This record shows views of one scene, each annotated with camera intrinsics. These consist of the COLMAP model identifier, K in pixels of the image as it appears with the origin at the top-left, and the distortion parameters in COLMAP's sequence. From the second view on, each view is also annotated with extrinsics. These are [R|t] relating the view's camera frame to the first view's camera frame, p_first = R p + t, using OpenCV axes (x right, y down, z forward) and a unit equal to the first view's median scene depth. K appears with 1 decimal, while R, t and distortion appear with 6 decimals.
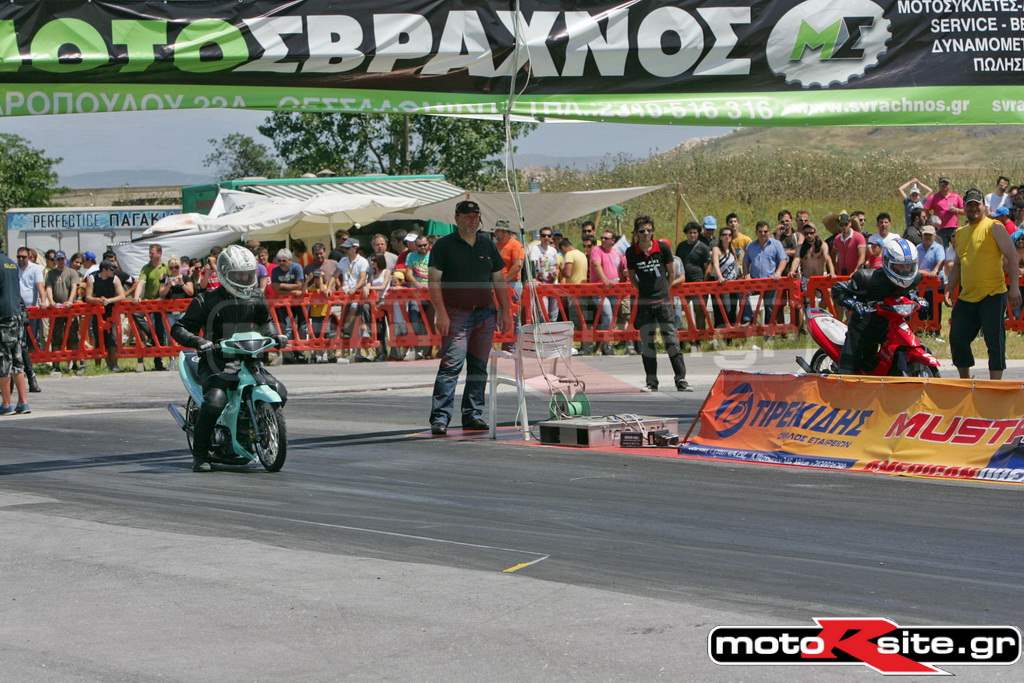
lens RADIAL K [[2983.9, 0, 477.3], [0, 2983.9, 342.4], [0, 0, 1]] dist [-0.084446, -0.105507]
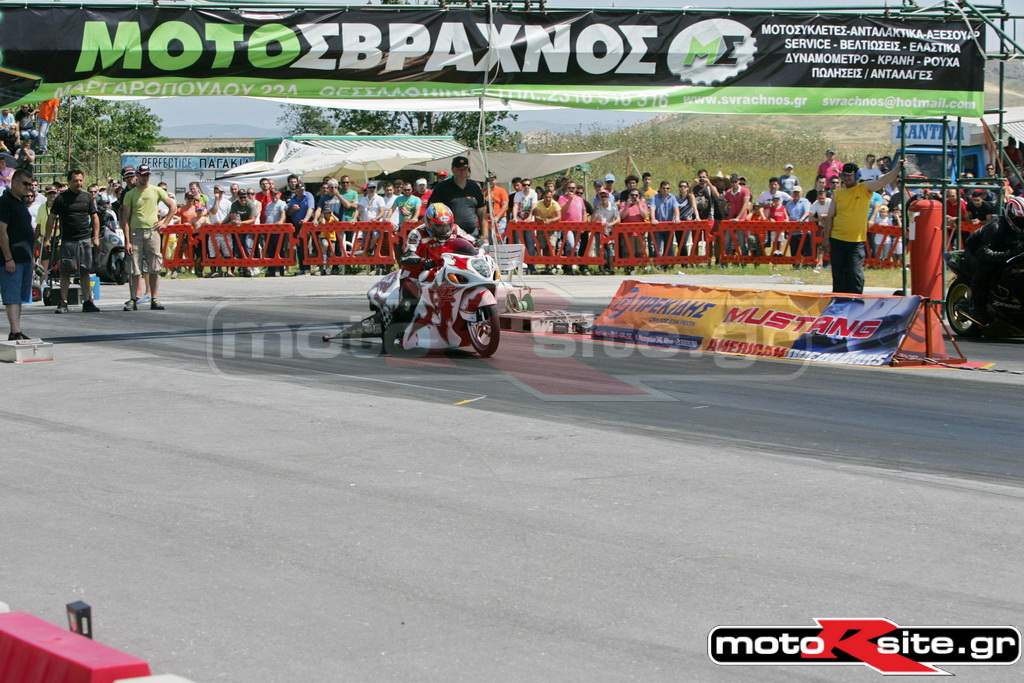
lens RADIAL K [[2381.0, 0, 512.0], [0, 2381.0, 341.5], [0, 0, 1]] dist [-0.031980, -4.251561]
pose [[0.999497, 0.030047, 0.010183, 0.016046], [-0.030340, 0.999092, 0.029896, 0.005345], [-0.009275, -0.030190, 0.999501, -0.130241]]
